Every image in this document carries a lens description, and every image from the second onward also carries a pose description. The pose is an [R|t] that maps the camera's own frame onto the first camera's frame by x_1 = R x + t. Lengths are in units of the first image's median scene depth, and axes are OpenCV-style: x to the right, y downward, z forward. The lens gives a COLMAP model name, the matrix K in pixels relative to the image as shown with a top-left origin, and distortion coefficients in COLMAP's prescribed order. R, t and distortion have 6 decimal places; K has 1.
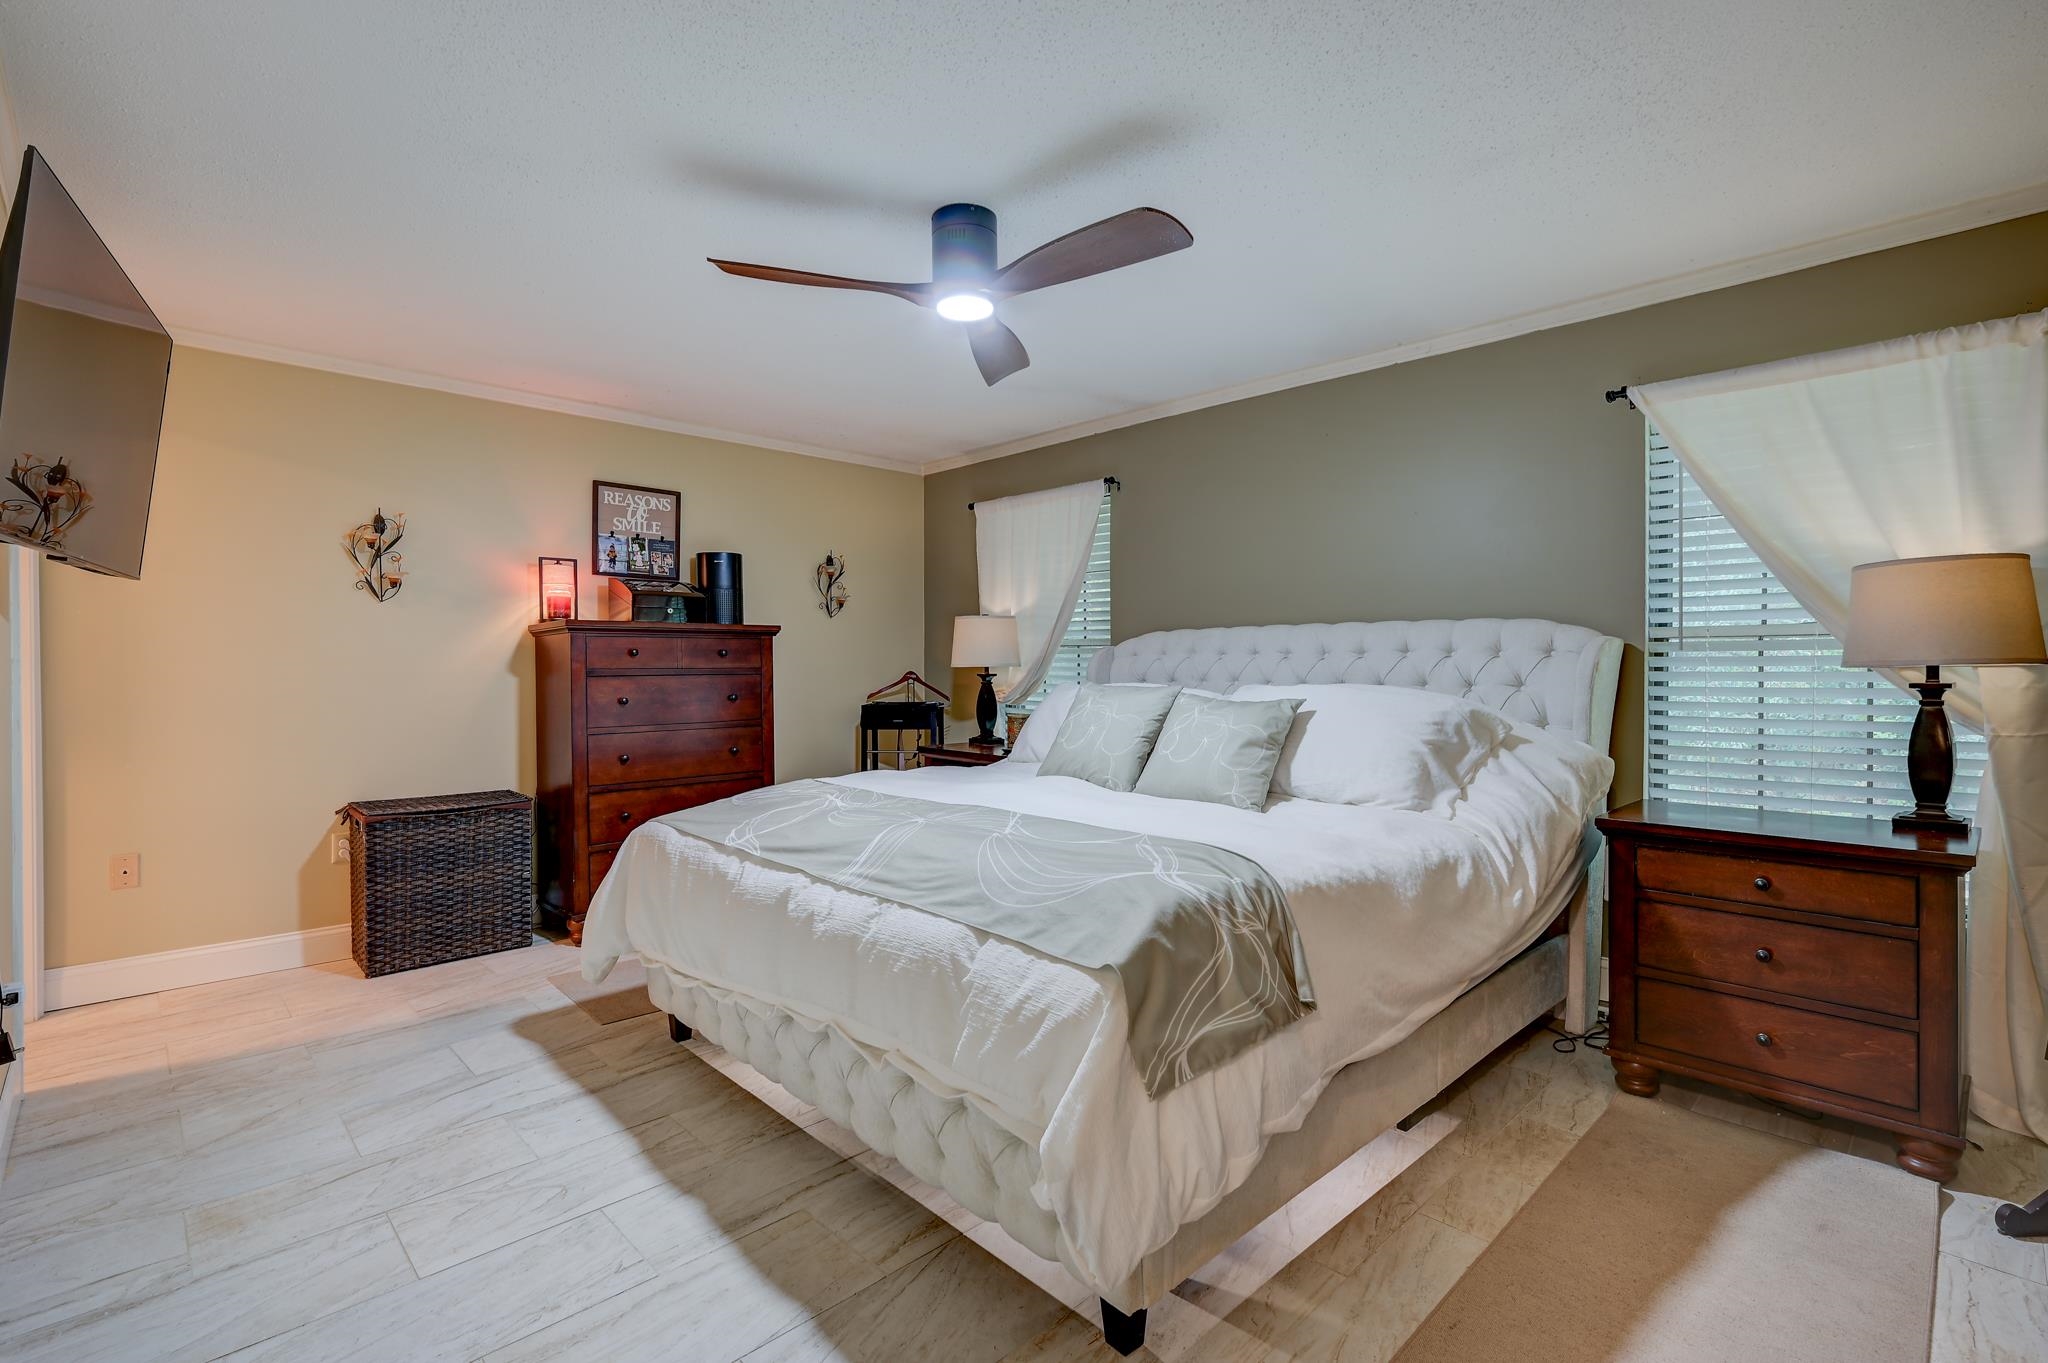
lens RADIAL K [[921.5, 0, 1038.2], [0, 921.5, 675.7], [0, 0, 1]] dist [0.001038, 0.001018]
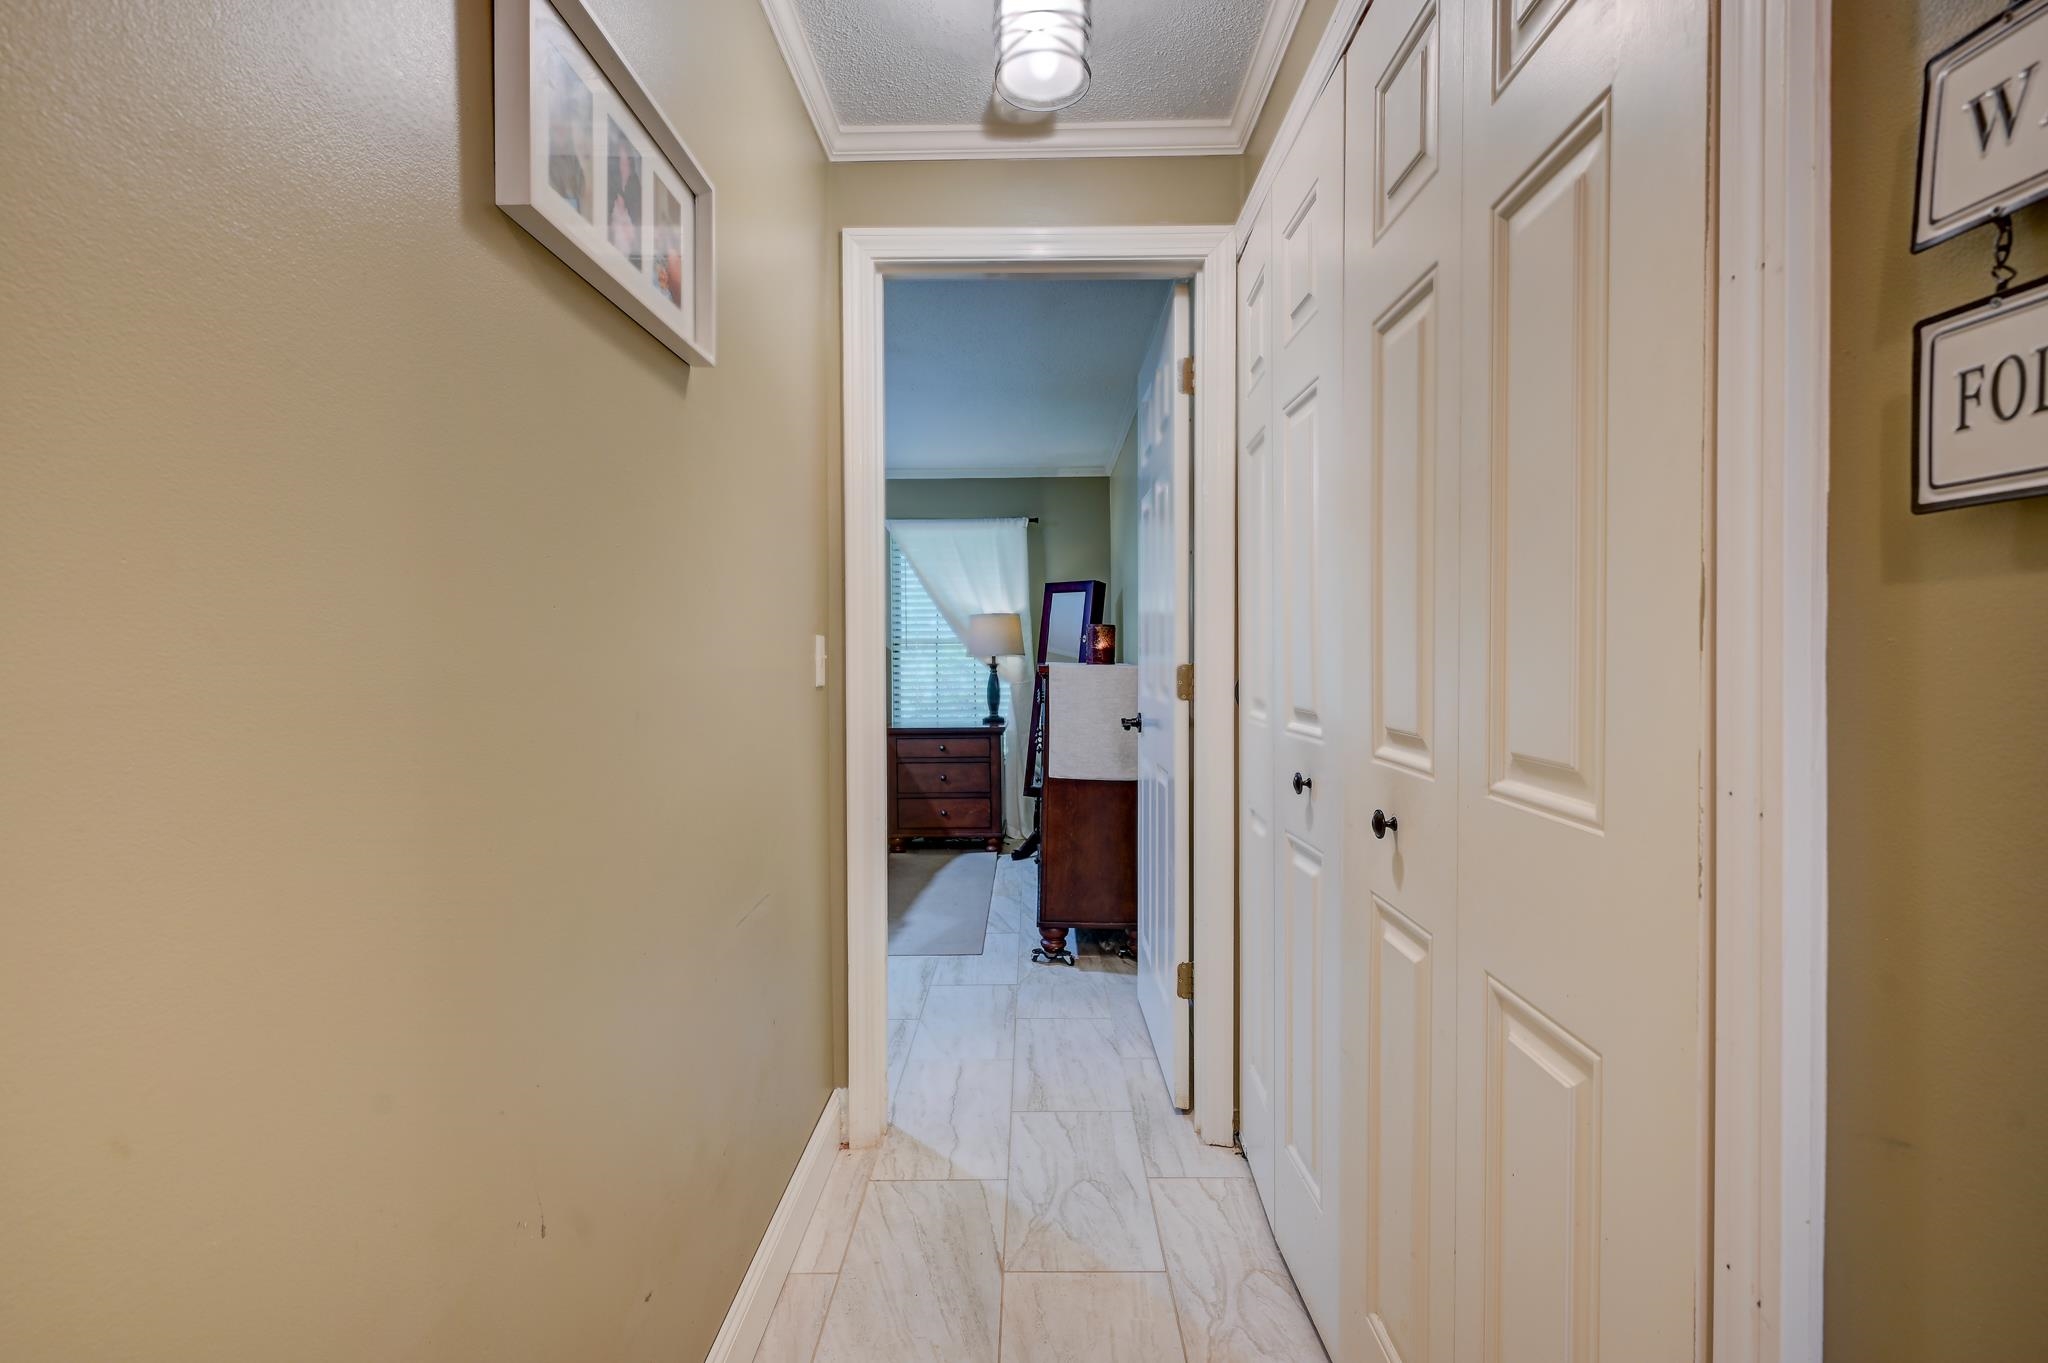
lens RADIAL K [[921.5, 0, 1024.8], [0, 921.5, 671.5], [0, 0, 1]] dist [0.001038, 0.001018]
pose [[0.698443, -0.005180, 0.715647, -0.572751], [0.009320, 0.999955, -0.001857, 0.026878], [-0.715605, 0.007967, 0.698459, -0.606063]]
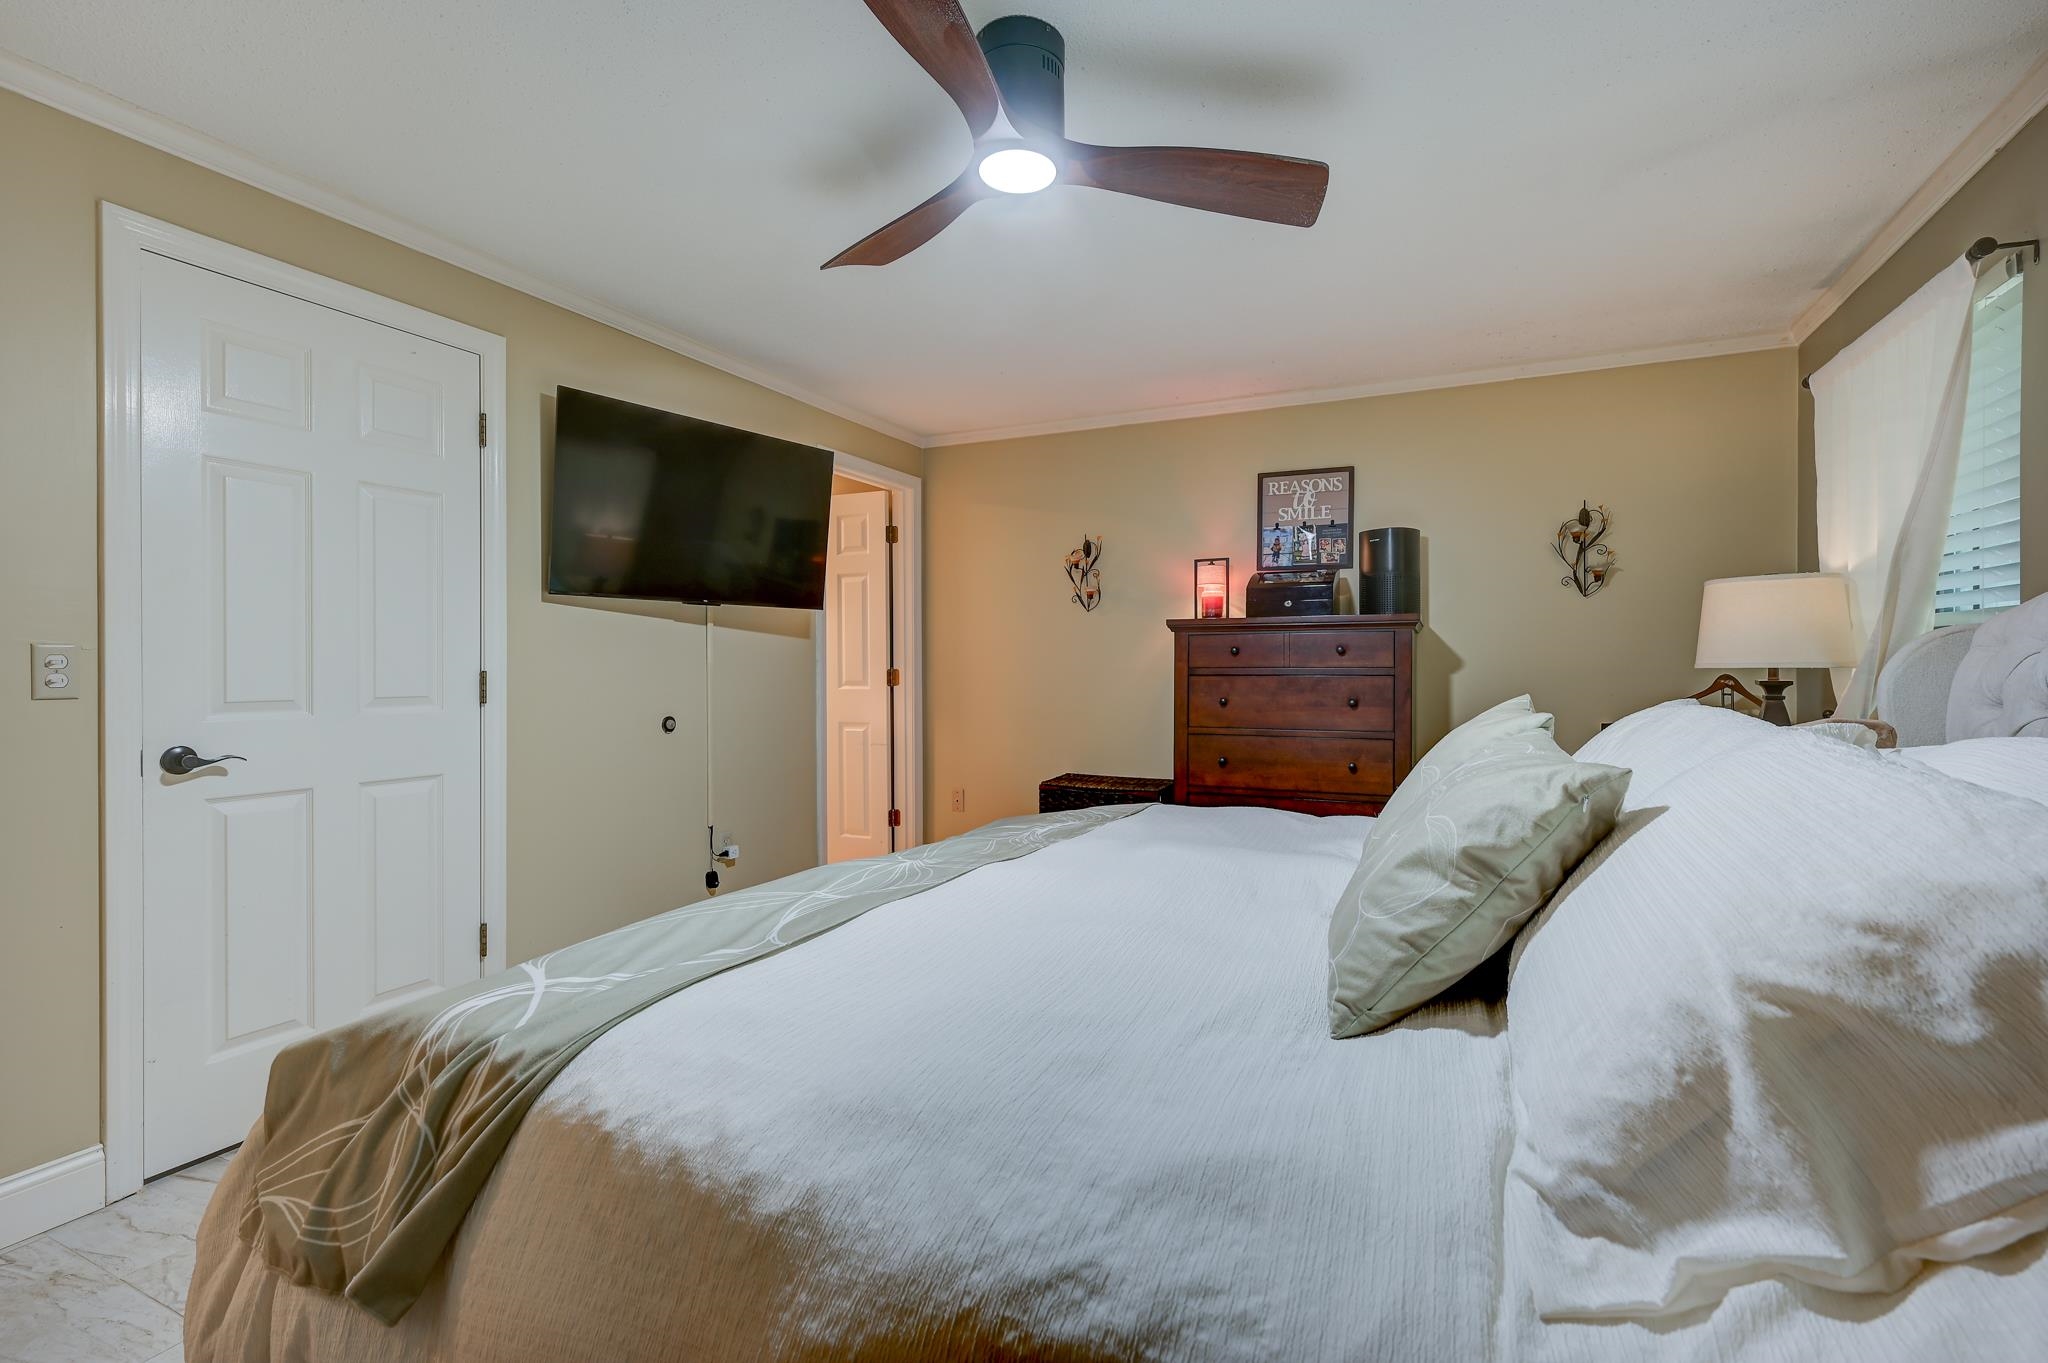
lens RADIAL K [[921.5, 0, 1008.2], [0, 921.5, 670.4], [0, 0, 1]] dist [0.001038, 0.001018]
pose [[0.372291, 0.011316, -0.928047, 0.490429], [-0.006662, 0.999932, 0.009521, -0.017590], [0.928092, 0.002638, 0.372341, 0.590383]]
